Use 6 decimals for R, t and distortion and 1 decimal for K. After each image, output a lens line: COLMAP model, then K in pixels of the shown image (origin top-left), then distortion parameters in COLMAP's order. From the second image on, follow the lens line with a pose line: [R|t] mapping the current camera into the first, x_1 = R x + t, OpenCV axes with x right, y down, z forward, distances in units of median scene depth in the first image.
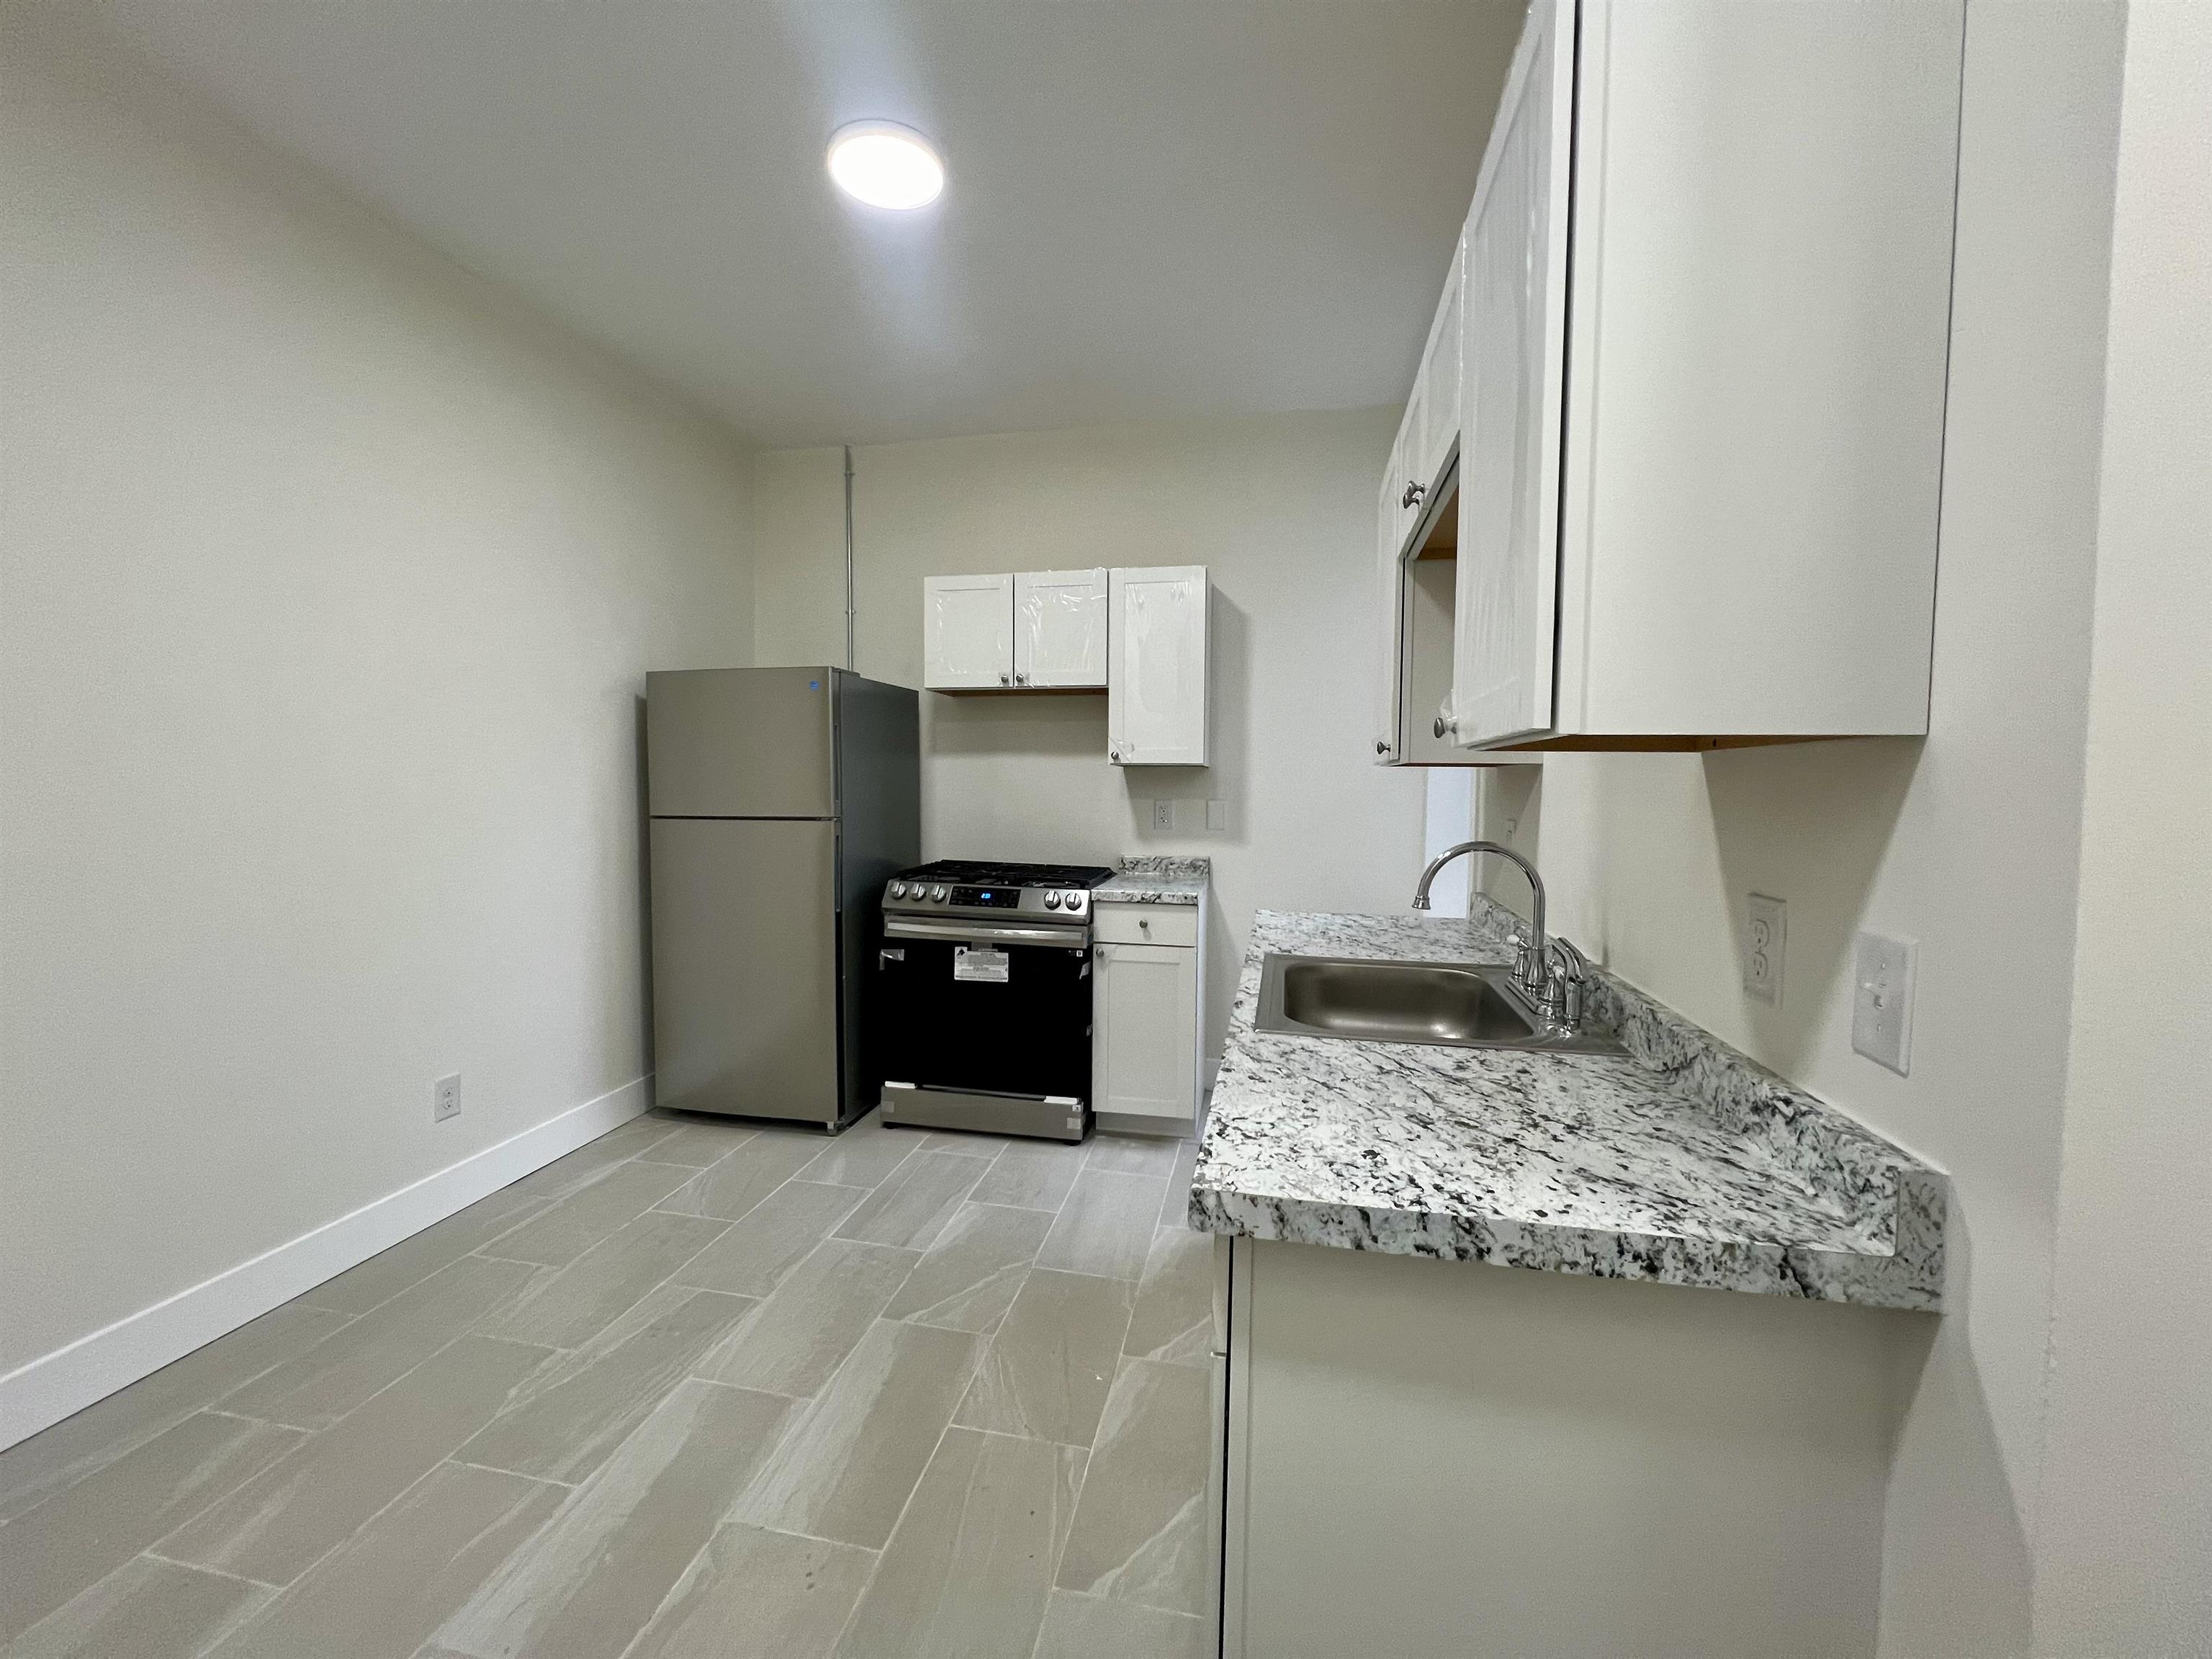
lens RADIAL K [[886.0, 0, 1102.4], [0, 886.0, 822.1], [0, 0, 1]] dist [-0.001802, 0.000109]
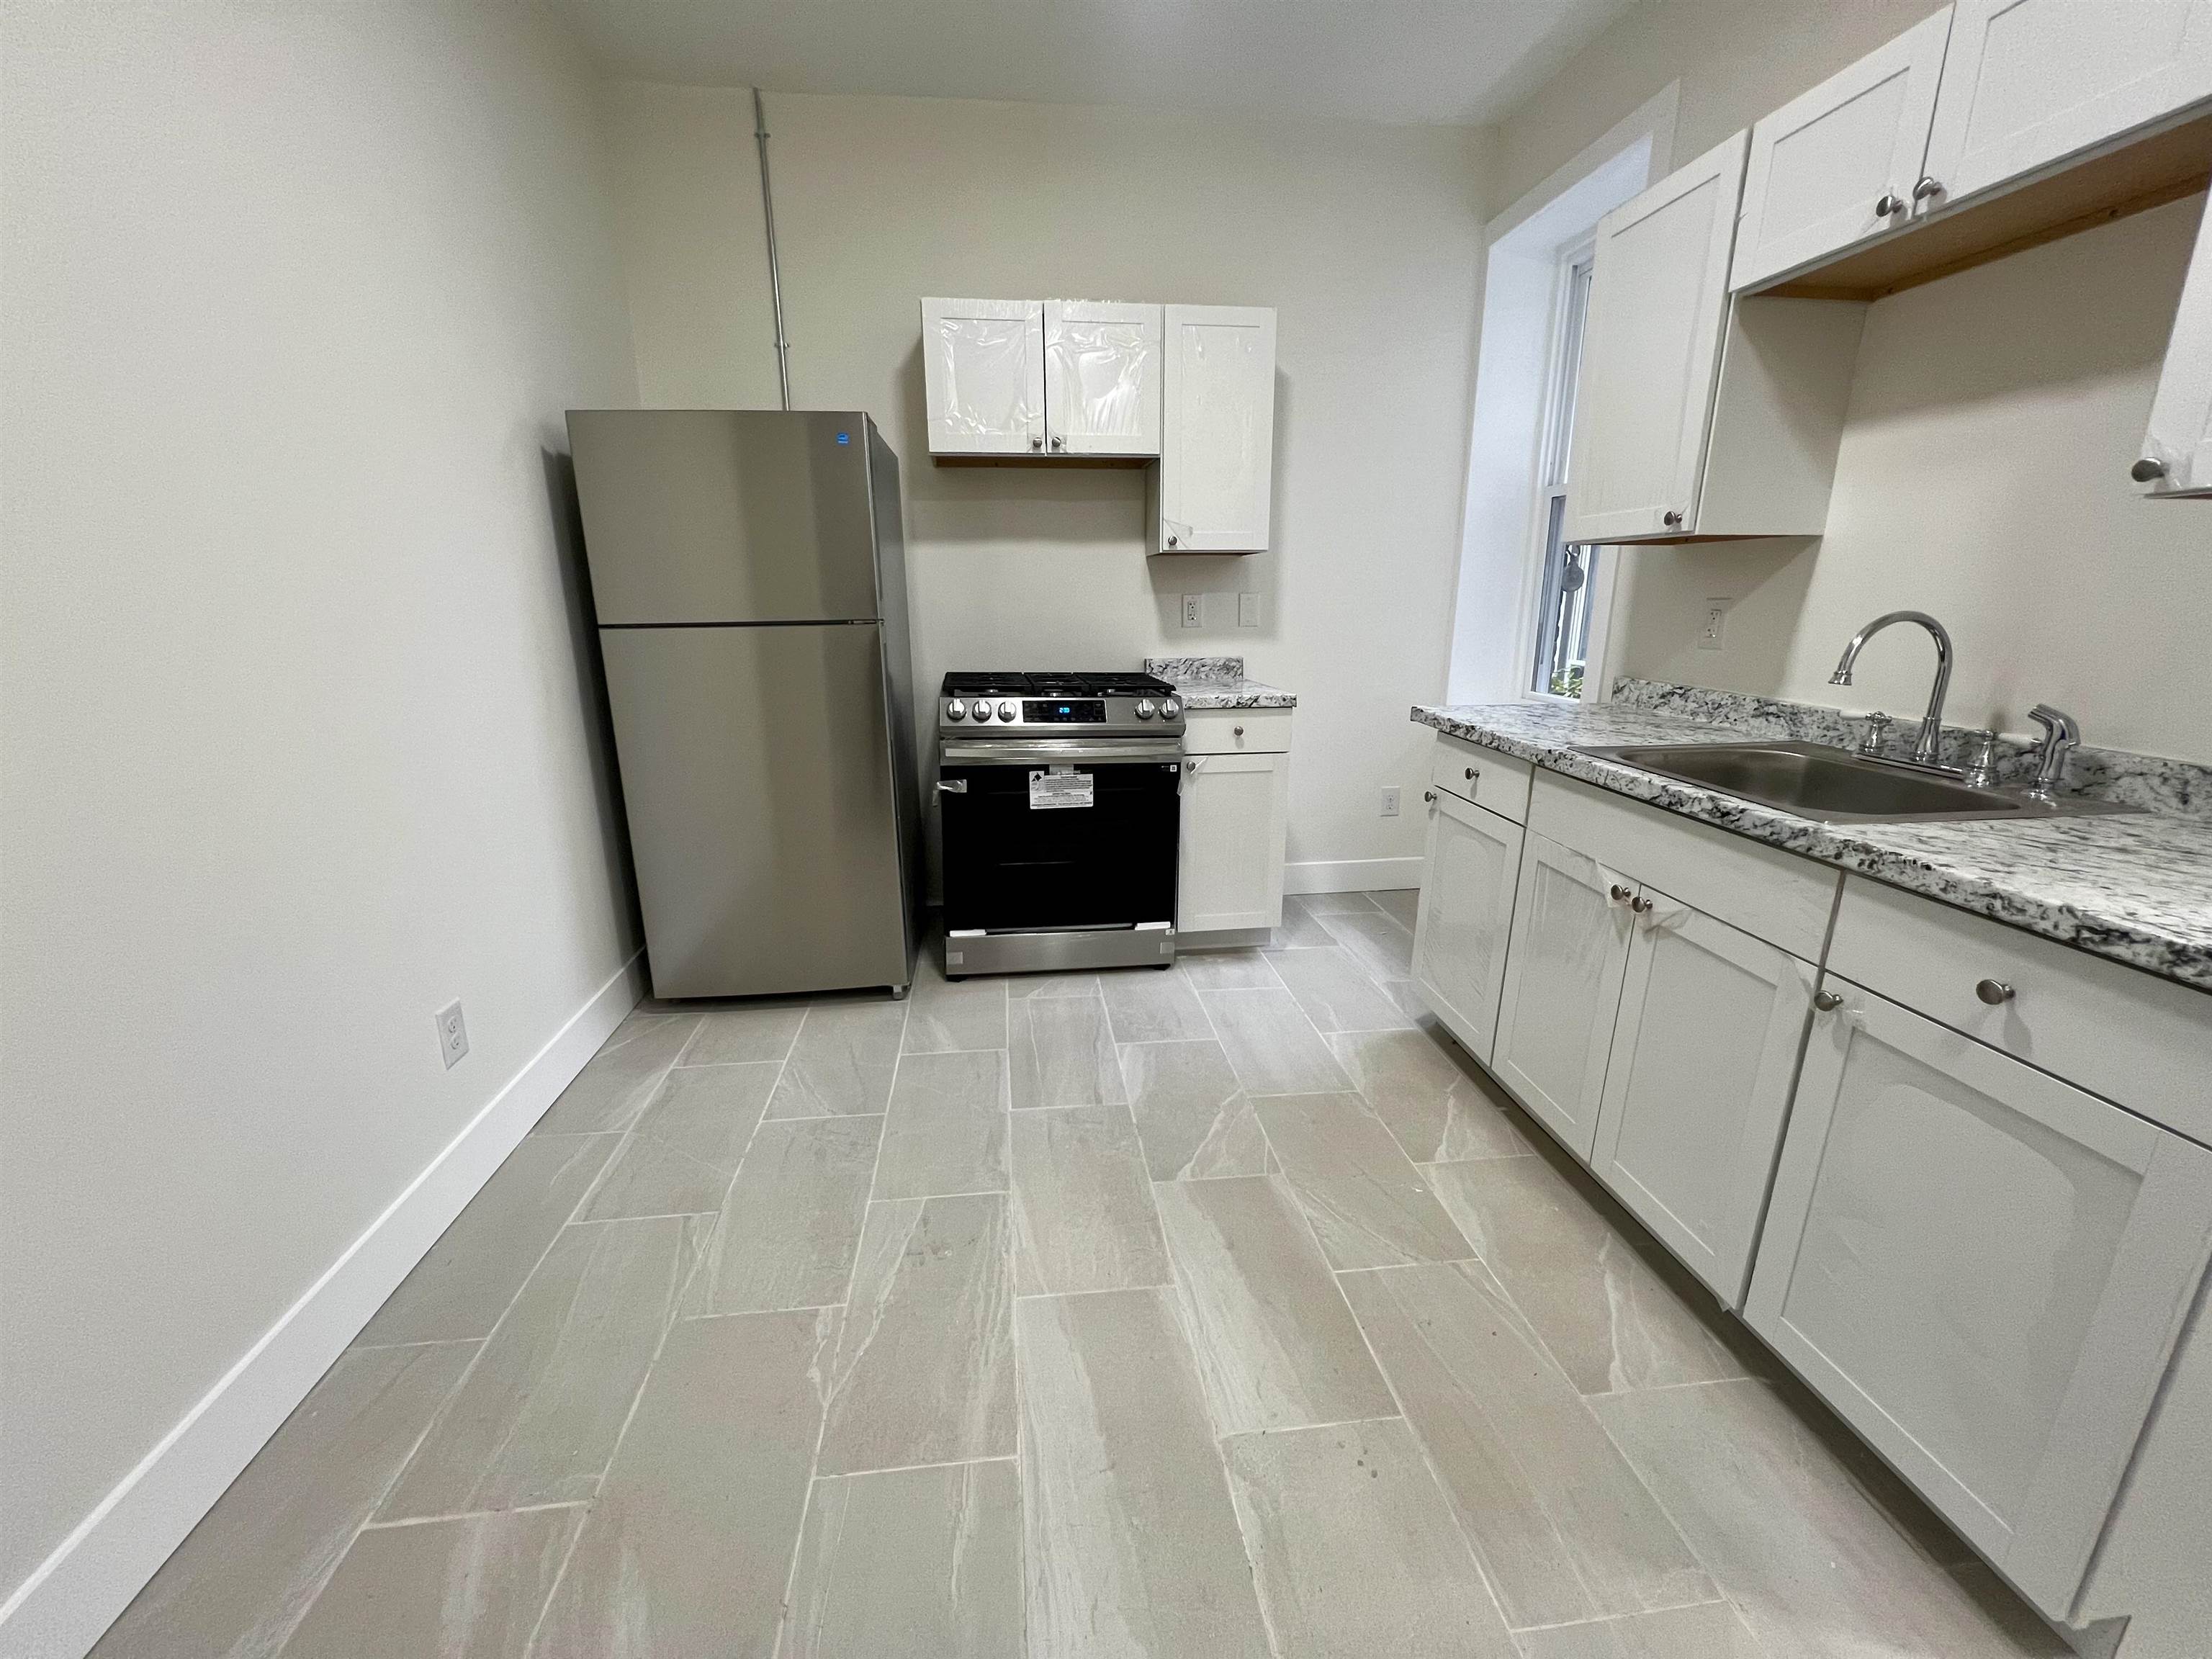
lens RADIAL K [[886.0, 0, 1102.4], [0, 886.0, 822.1], [0, 0, 1]] dist [-0.001802, 0.000109]
pose [[0.948618, -0.093411, 0.302321, -0.375423], [0.028388, 0.976703, 0.212708, 0.008624], [-0.315147, -0.193197, 0.929170, 0.177848]]
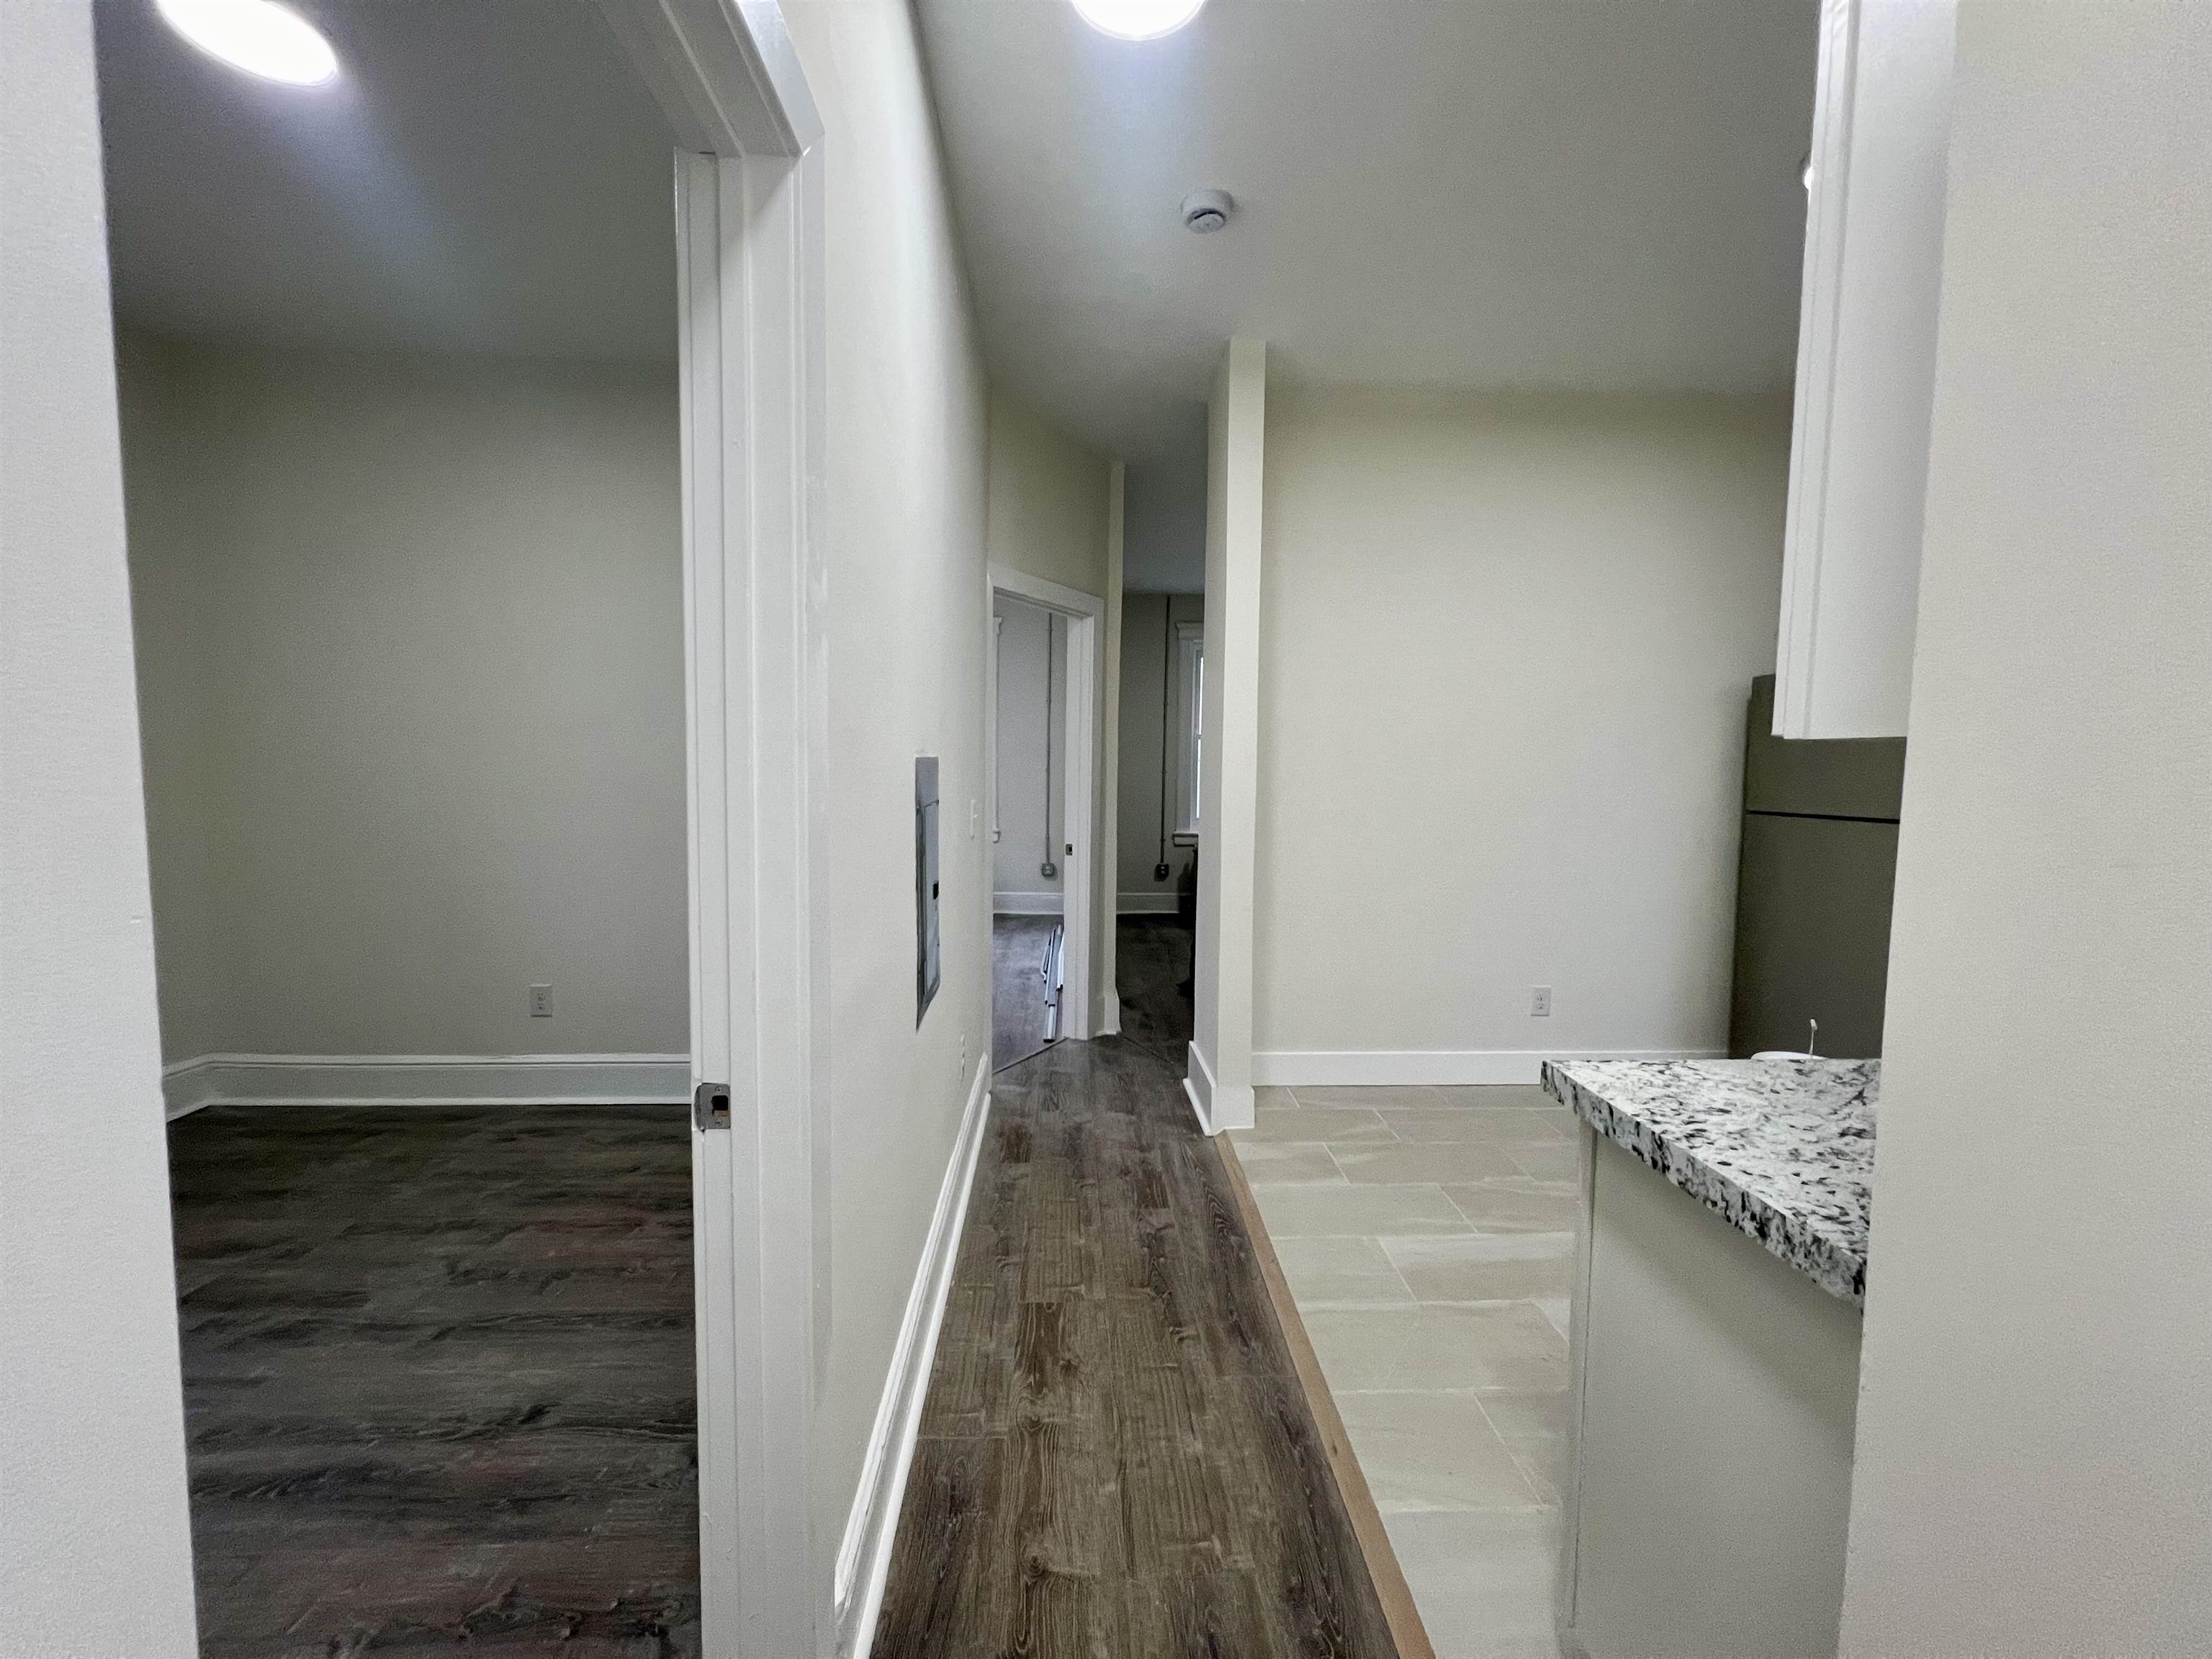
lens RADIAL K [[886.0, 0, 1102.4], [0, 886.0, 822.1], [0, 0, 1]] dist [-0.001802, 0.000109]
pose [[0.233108, 0.061680, -0.970493, 0.374182], [-0.056953, 0.997139, 0.049694, -0.001450], [0.970782, 0.043689, 0.235955, -0.016427]]
